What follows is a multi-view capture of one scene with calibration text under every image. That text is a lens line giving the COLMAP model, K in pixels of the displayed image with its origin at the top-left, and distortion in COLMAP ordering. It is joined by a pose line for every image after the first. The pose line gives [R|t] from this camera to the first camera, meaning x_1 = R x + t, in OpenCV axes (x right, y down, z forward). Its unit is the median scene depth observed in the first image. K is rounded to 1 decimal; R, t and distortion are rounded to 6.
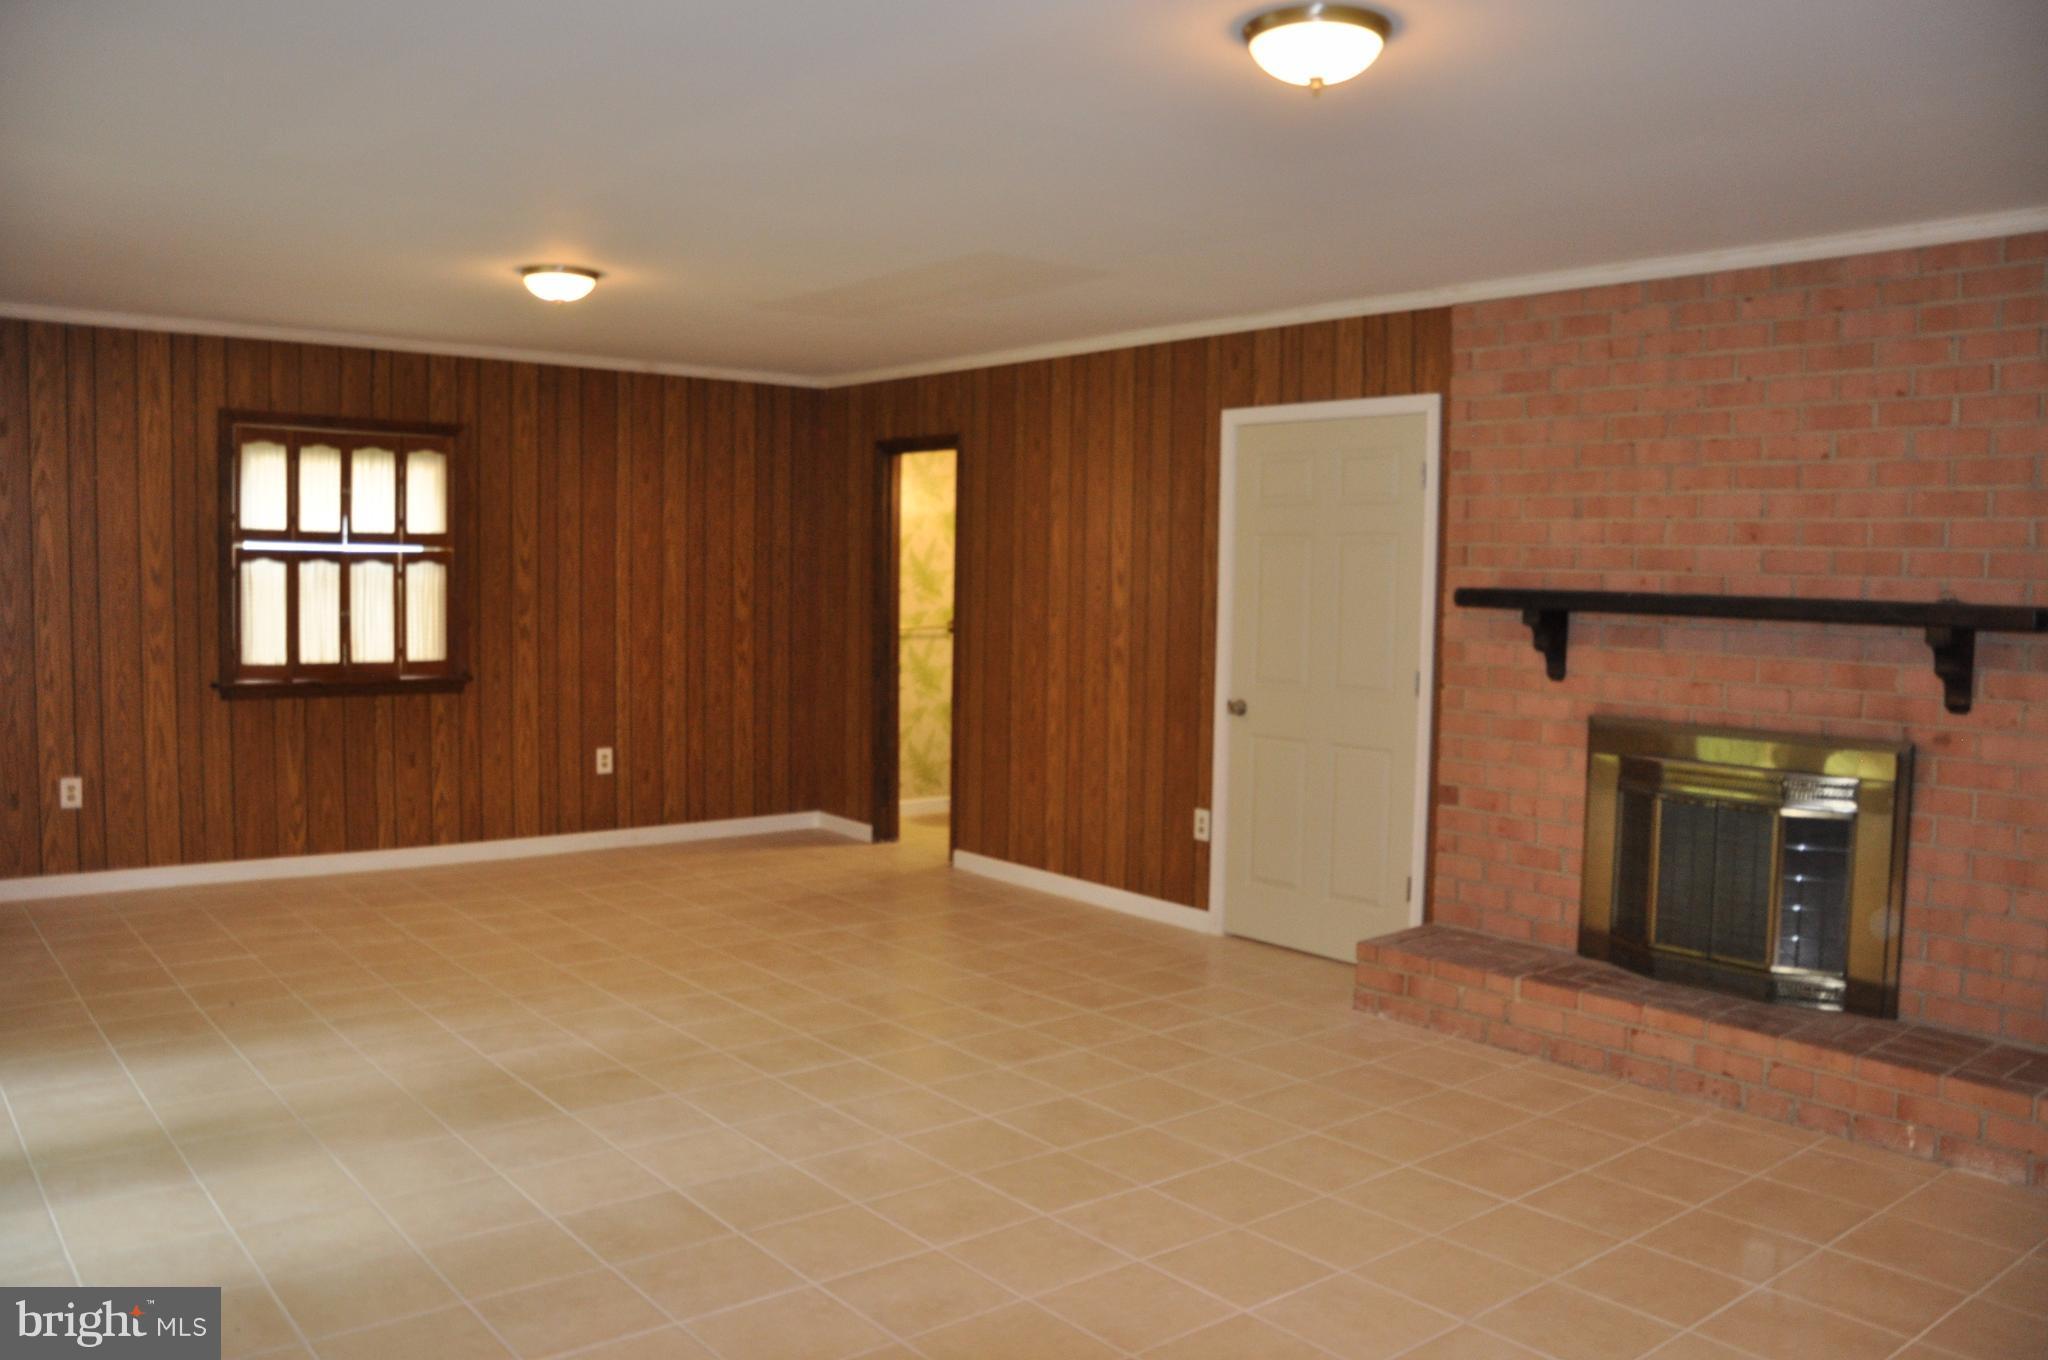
lens RADIAL K [[1571.4, 0, 1011.5], [0, 1571.4, 684.6], [0, 0, 1]] dist [-0.159510, 0.118220]
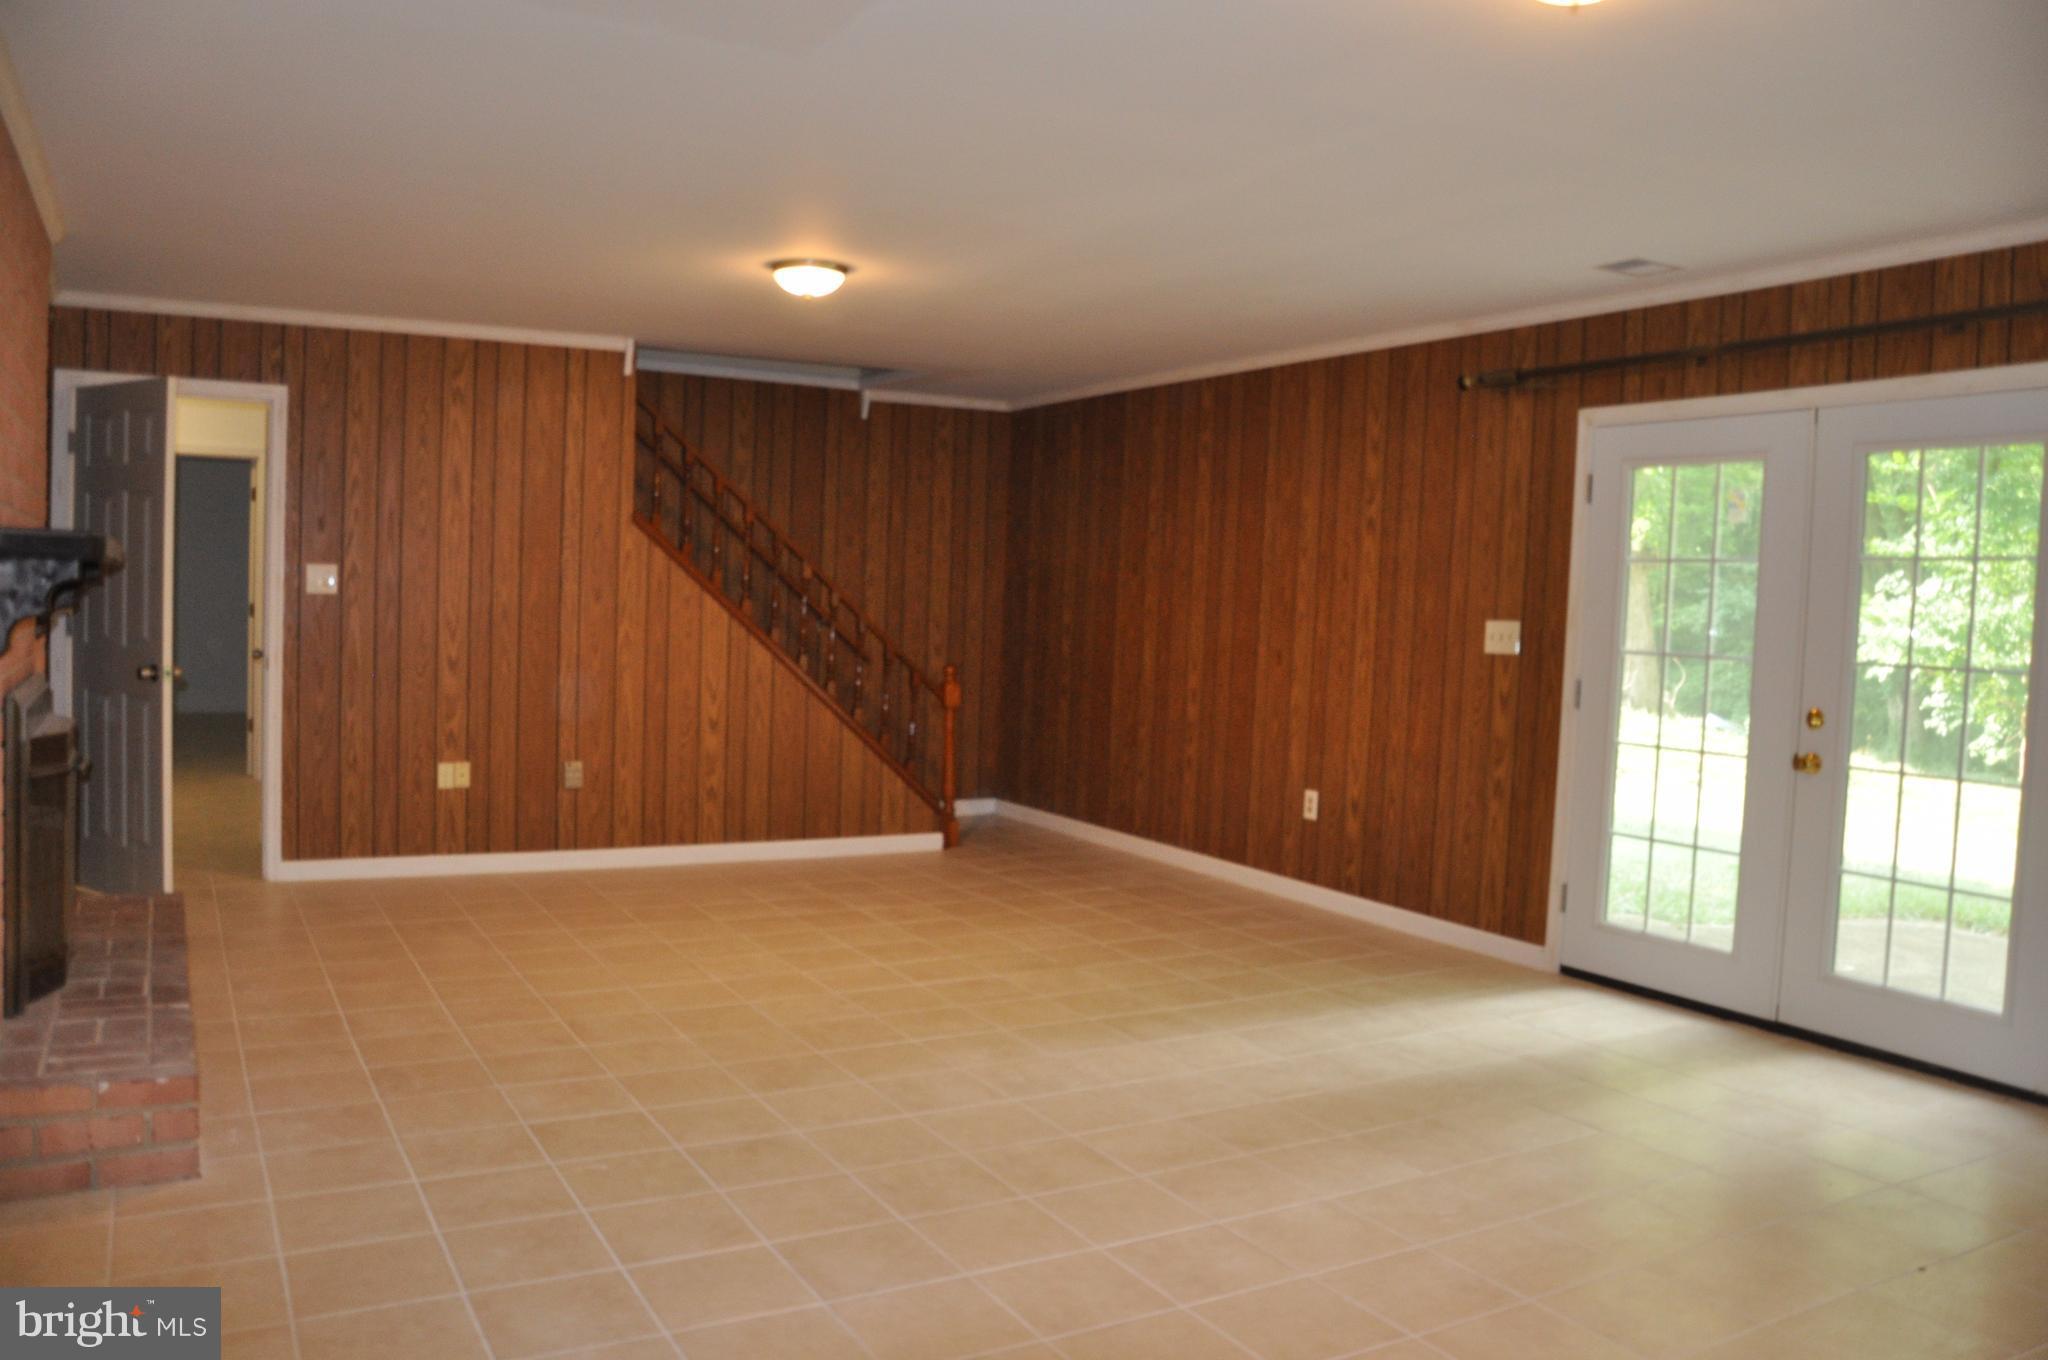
lens RADIAL K [[1571.4, 0, 1011.5], [0, 1571.4, 684.6], [0, 0, 1]] dist [-0.159510, 0.118220]
pose [[-0.983336, -0.058751, 0.172045, -0.261265], [-0.036770, 0.991057, 0.128270, -0.110875], [-0.178042, 0.119806, -0.976702, 1.860020]]
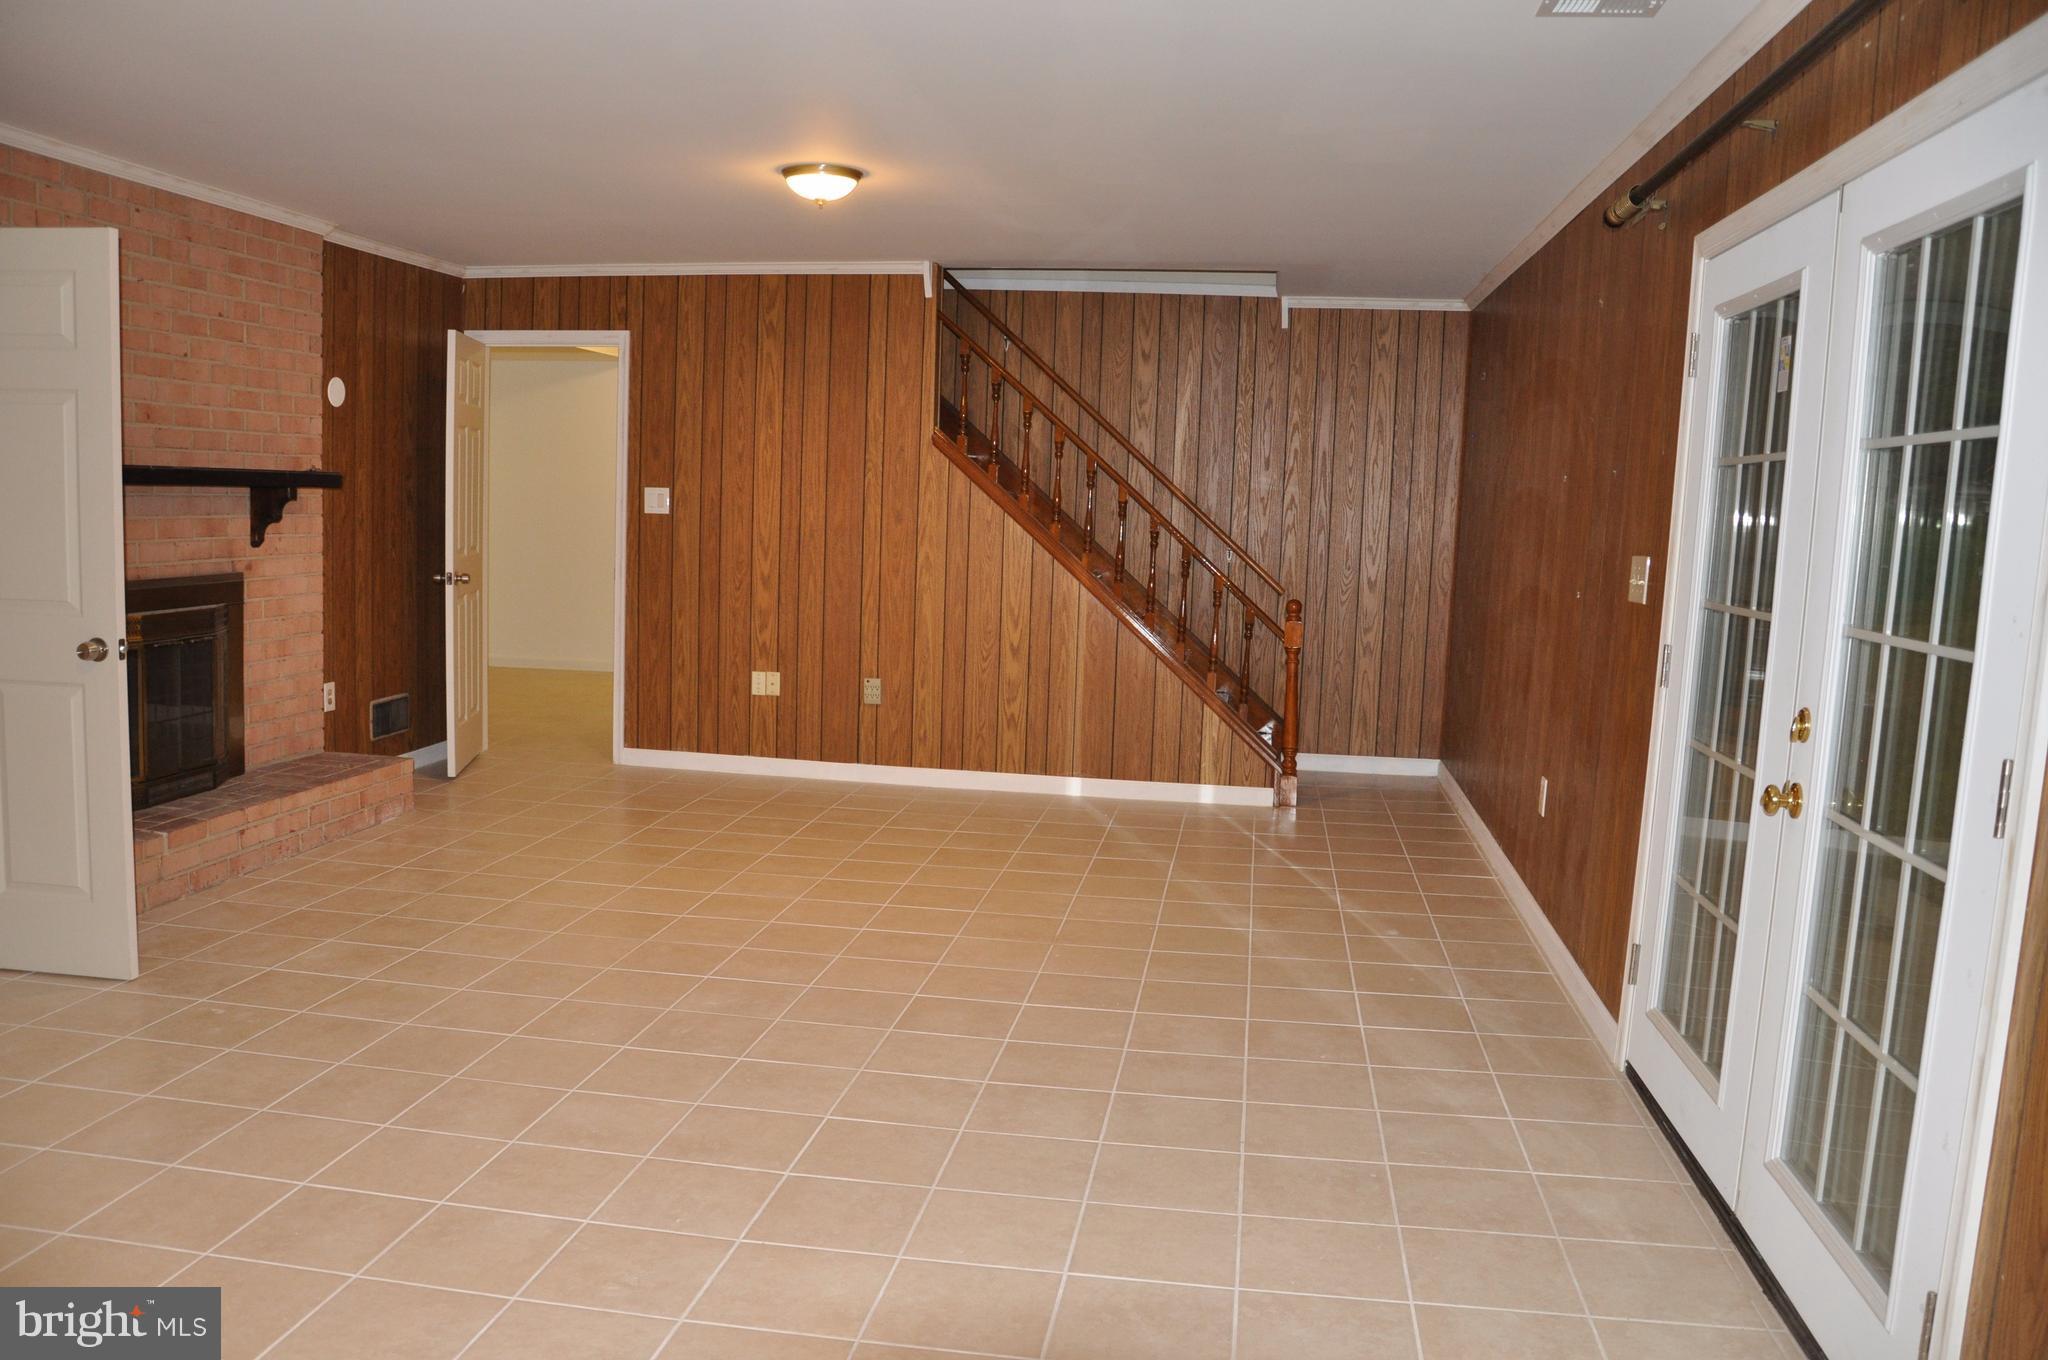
lens RADIAL K [[1571.4, 0, 1011.5], [0, 1571.4, 684.6], [0, 0, 1]] dist [-0.159510, 0.118220]
pose [[-0.666360, -0.129806, 0.734244, -0.890055], [0.006160, 0.983738, 0.179505, -0.102569], [-0.745604, 0.124138, -0.654724, 1.353341]]
